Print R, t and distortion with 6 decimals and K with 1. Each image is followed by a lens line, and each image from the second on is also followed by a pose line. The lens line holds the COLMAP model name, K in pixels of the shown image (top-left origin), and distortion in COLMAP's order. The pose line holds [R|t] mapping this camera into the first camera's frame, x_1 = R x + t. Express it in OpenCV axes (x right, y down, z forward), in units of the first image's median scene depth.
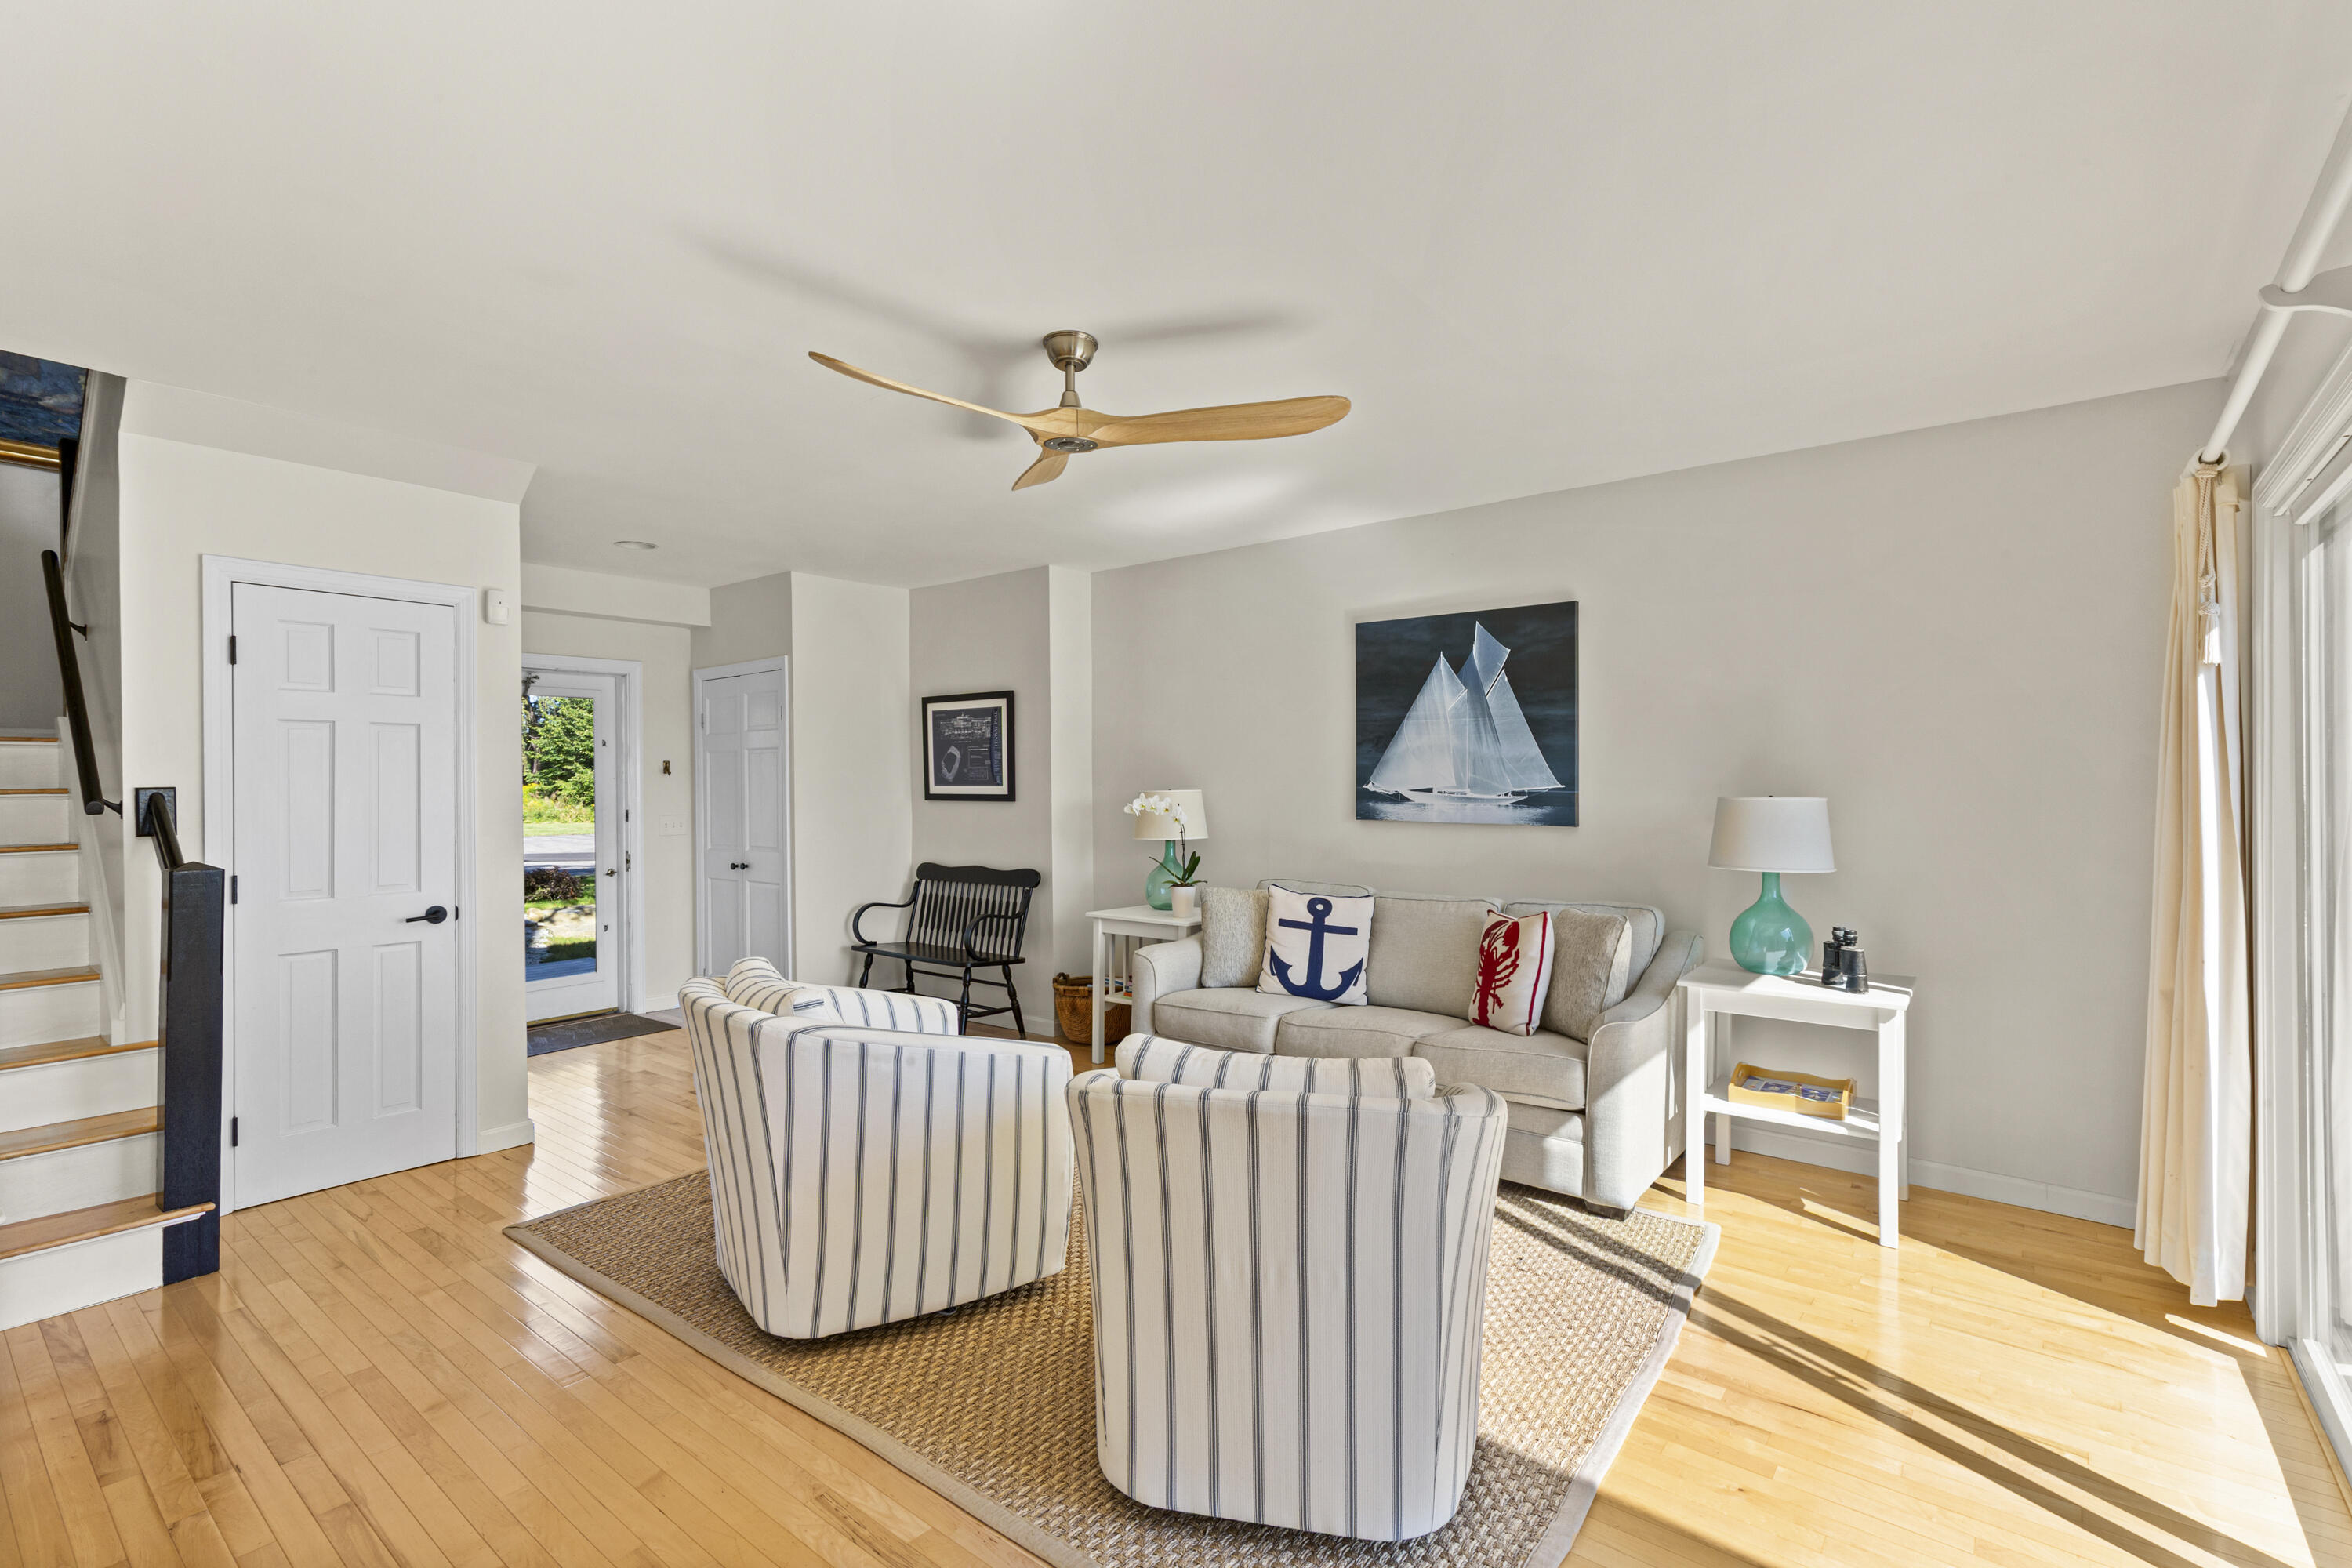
lens RADIAL K [[1052.6, 0, 1184.7], [0, 1052.6, 778.9], [0, 0, 1]] dist [0.008167, -0.000013]
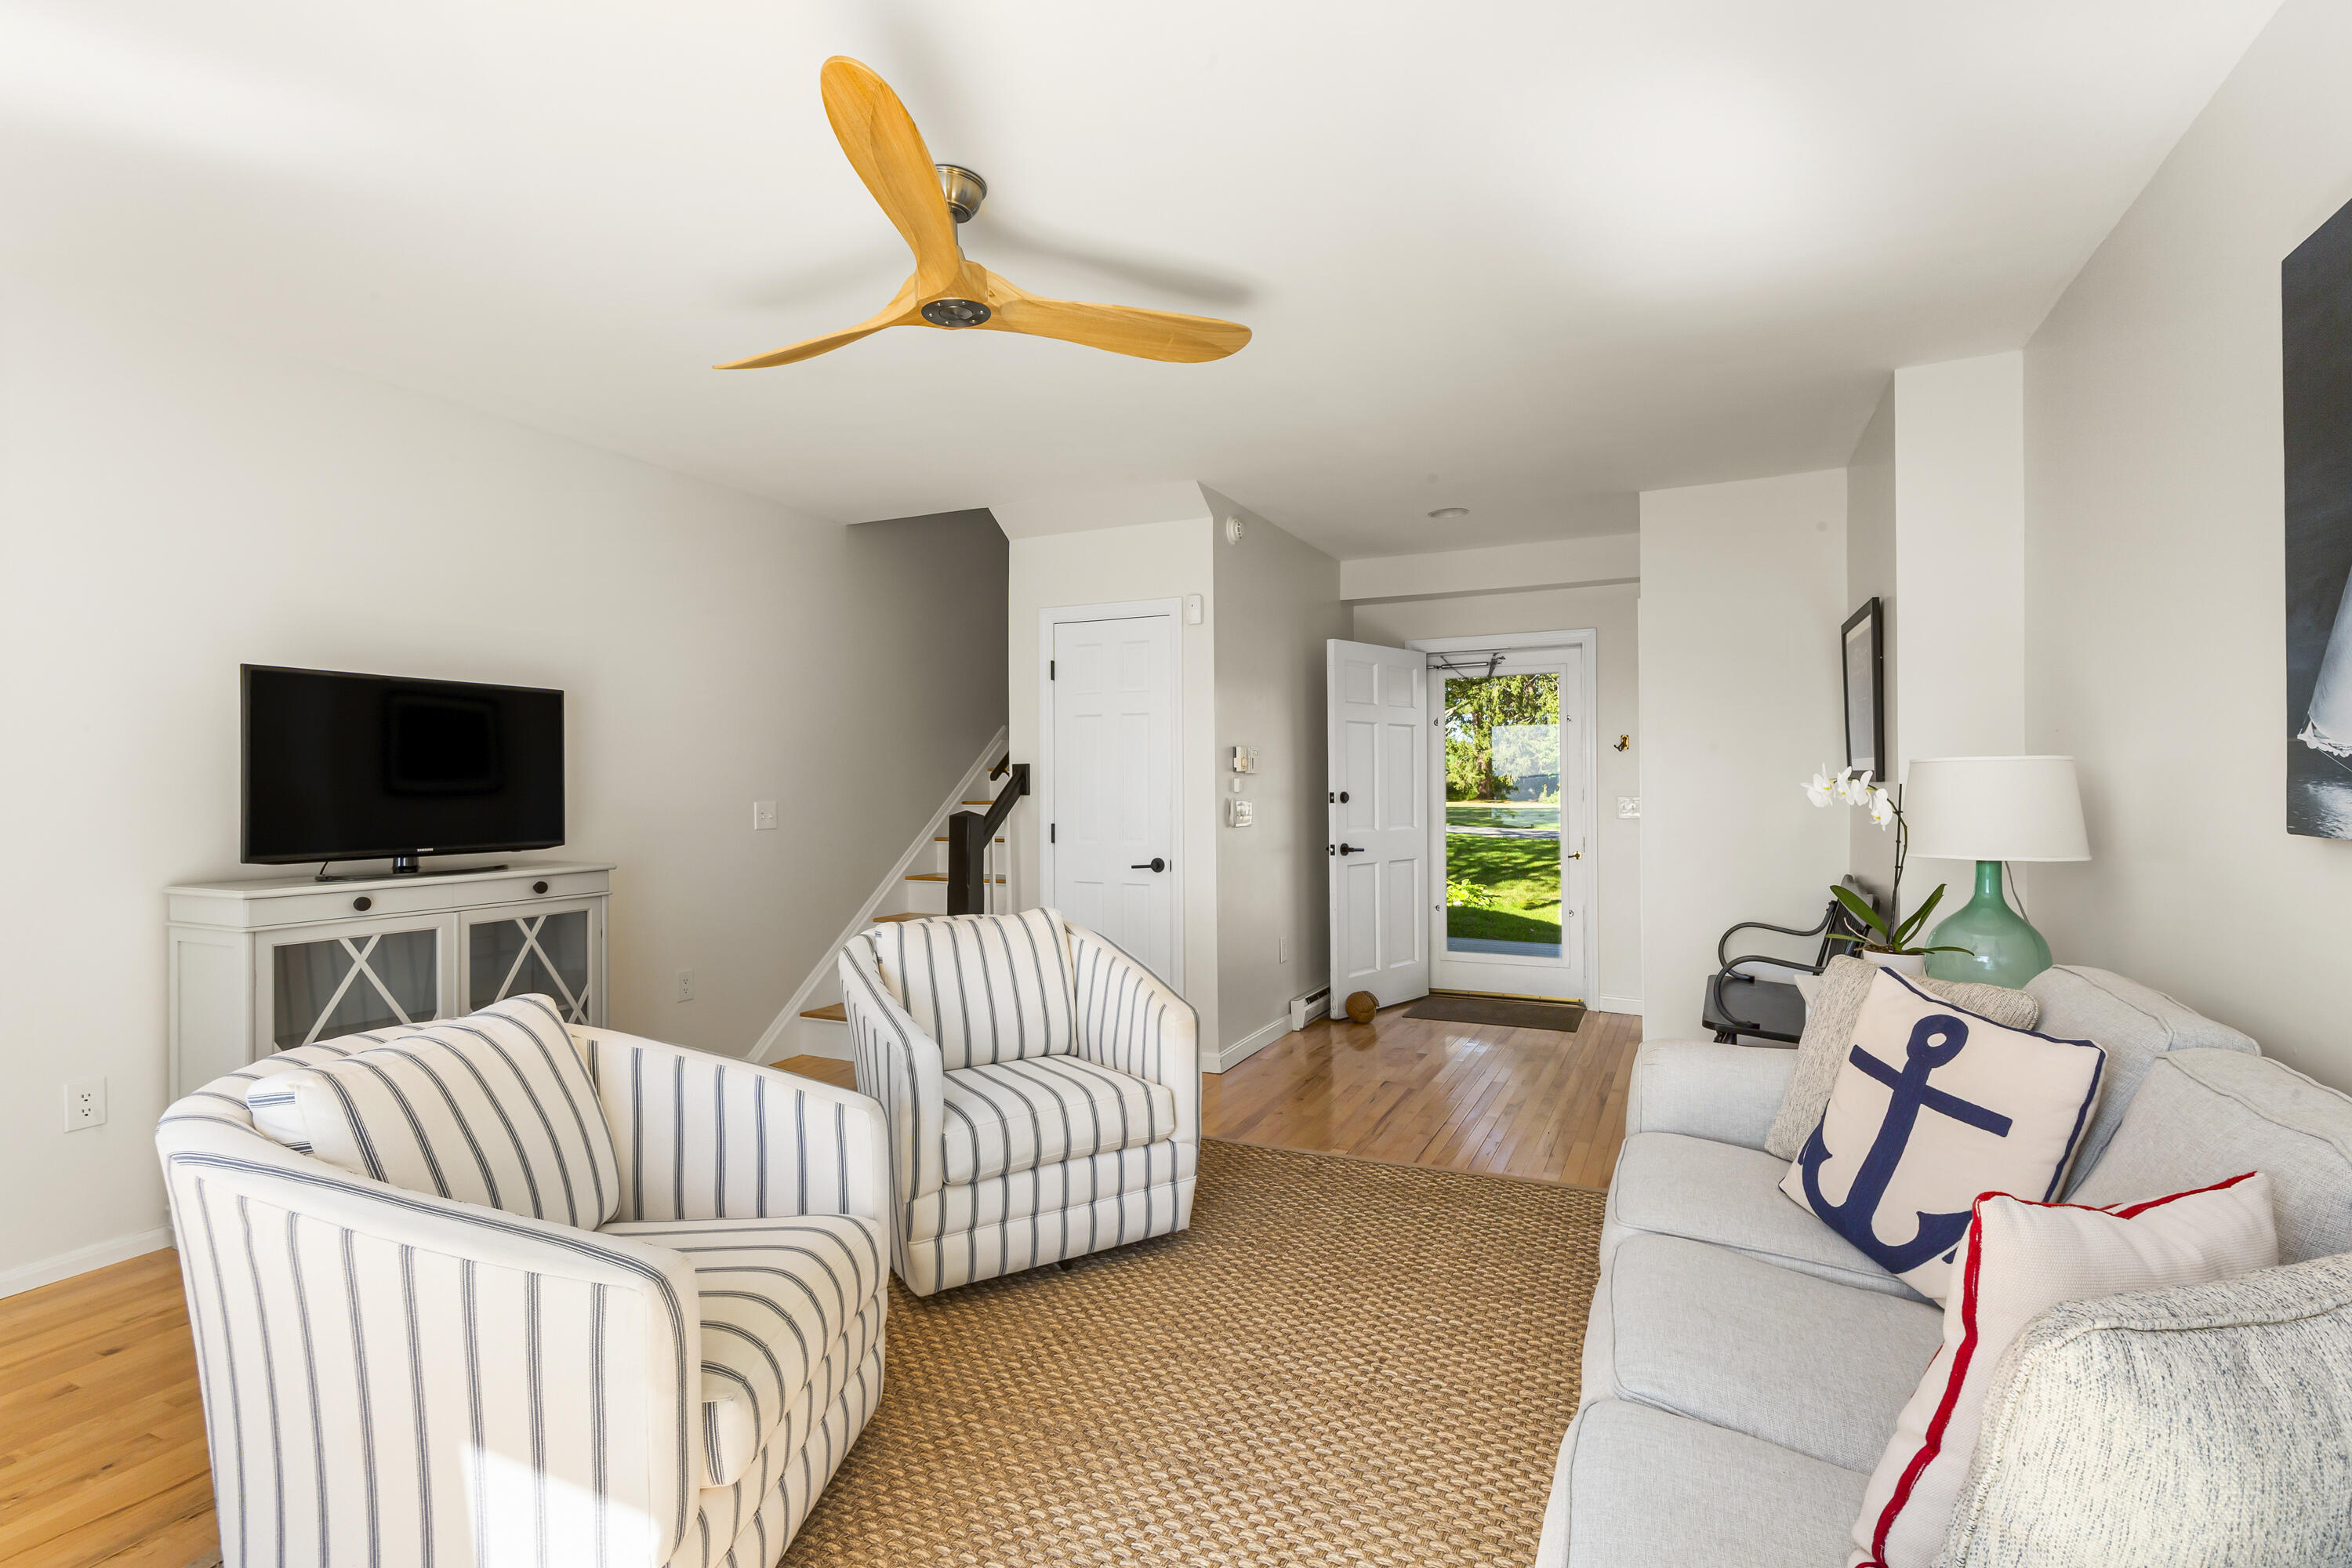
lens RADIAL K [[1095.2, 0, 1169.1], [0, 1095.2, 775.6], [0, 0, 1]] dist [0.010270, -0.000455]
pose [[0.223642, 0.000198, -0.974671, 0.471969], [0.007698, 0.999968, 0.001969, 0.017518], [0.974641, -0.007944, 0.223633, 0.619011]]
